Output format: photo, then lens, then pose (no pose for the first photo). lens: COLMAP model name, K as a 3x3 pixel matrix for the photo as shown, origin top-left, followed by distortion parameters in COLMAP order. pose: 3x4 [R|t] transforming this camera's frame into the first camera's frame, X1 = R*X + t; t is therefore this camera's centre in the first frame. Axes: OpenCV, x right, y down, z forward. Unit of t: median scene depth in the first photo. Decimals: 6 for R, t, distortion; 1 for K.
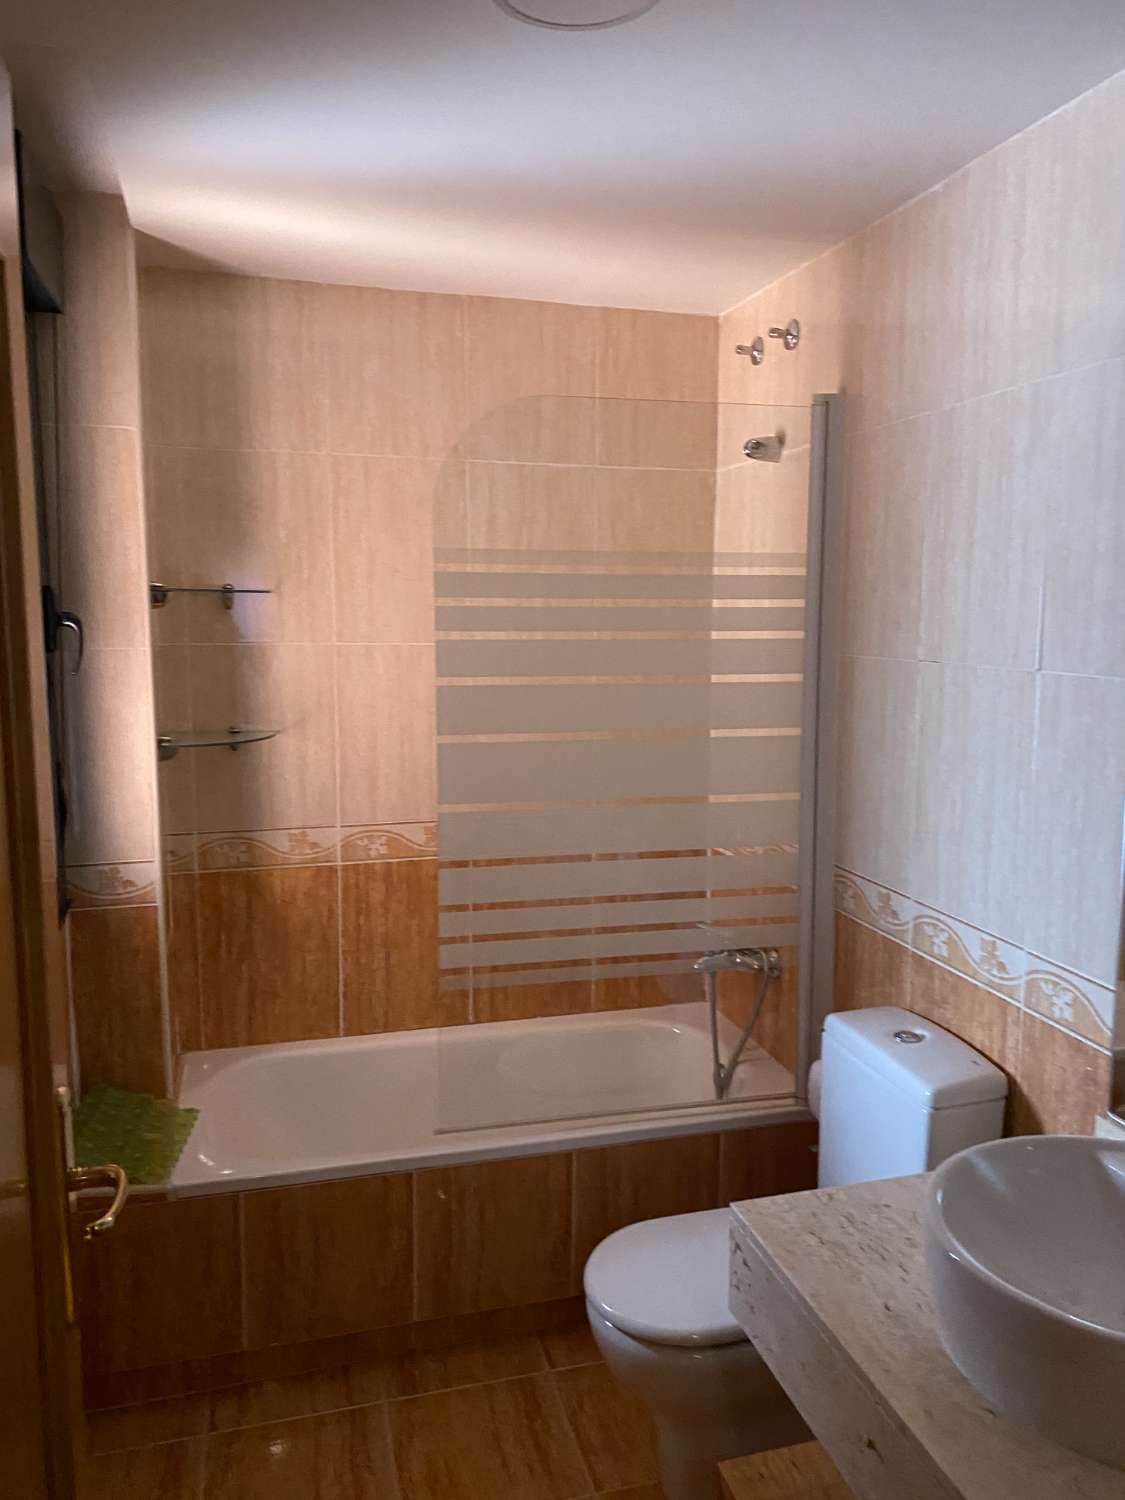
lens RADIAL K [[1117.3, 0, 570.8], [0, 1117.3, 743.3], [0, 0, 1]] dist [0.010286, 0.004802]
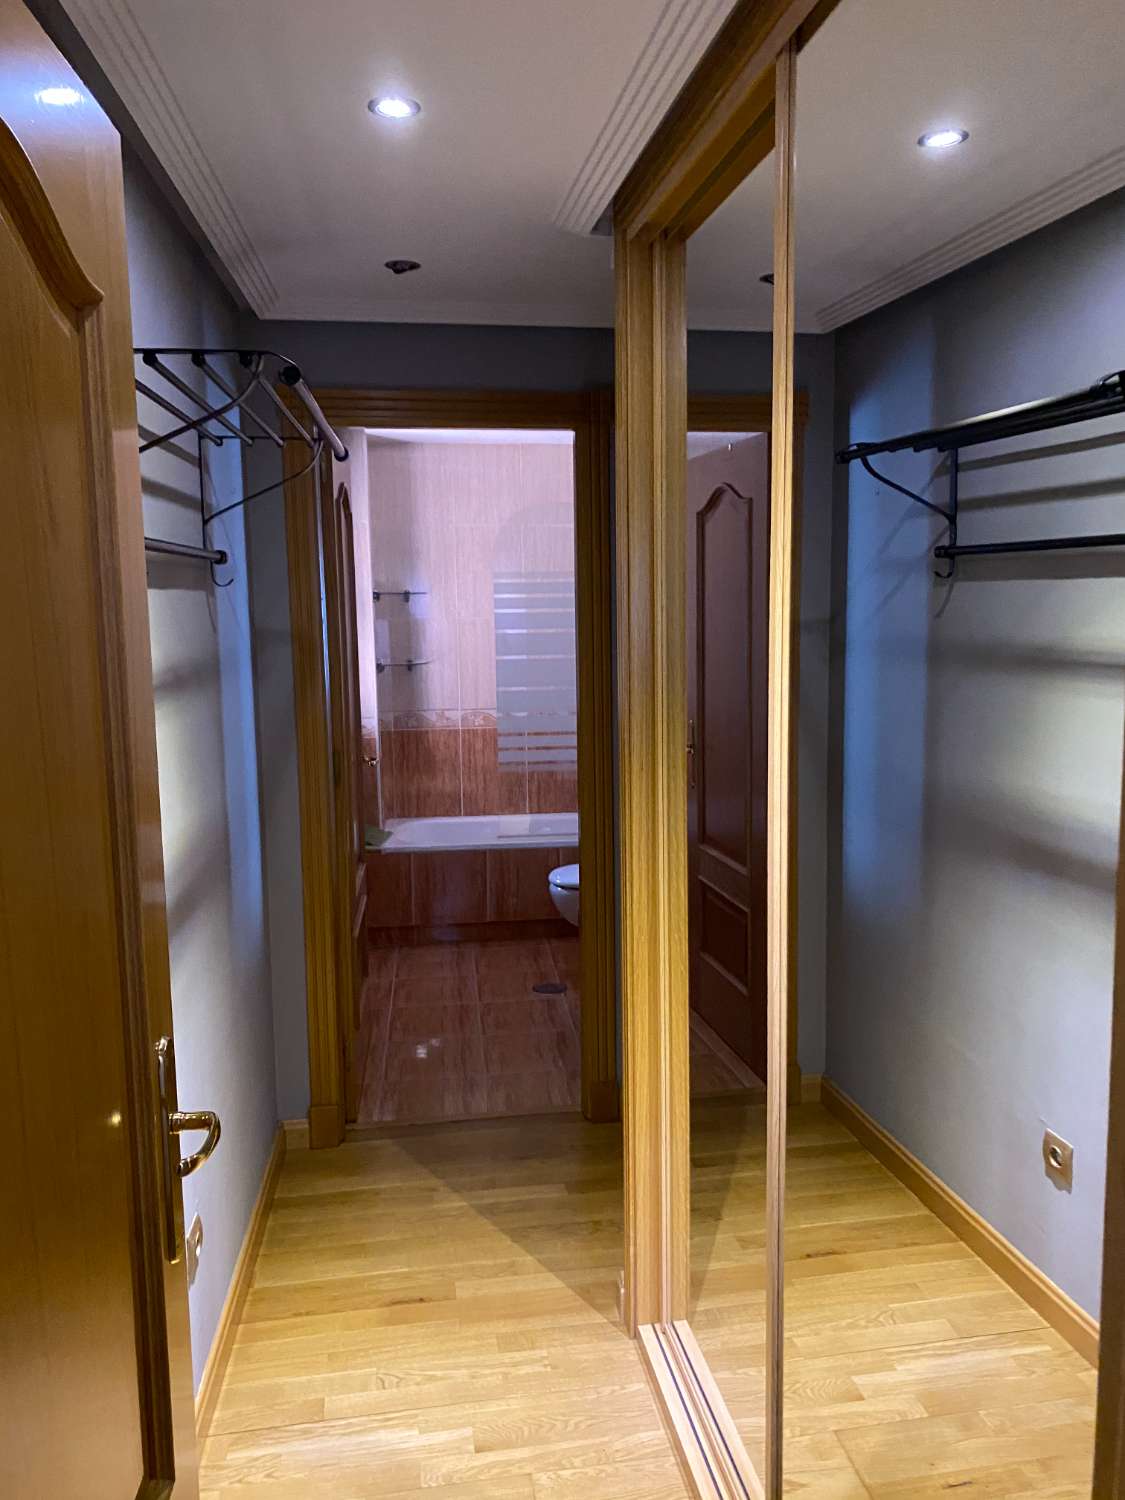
lens RADIAL K [[1117.3, 0, 558.6], [0, 1117.3, 753.1], [0, 0, 1]] dist [0.010286, 0.004802]
pose [[0.985780, 0.003444, -0.168005, 0.314688], [-0.001835, 0.999951, 0.009731, 0.136518], [0.168030, -0.009285, 0.985738, -0.981813]]
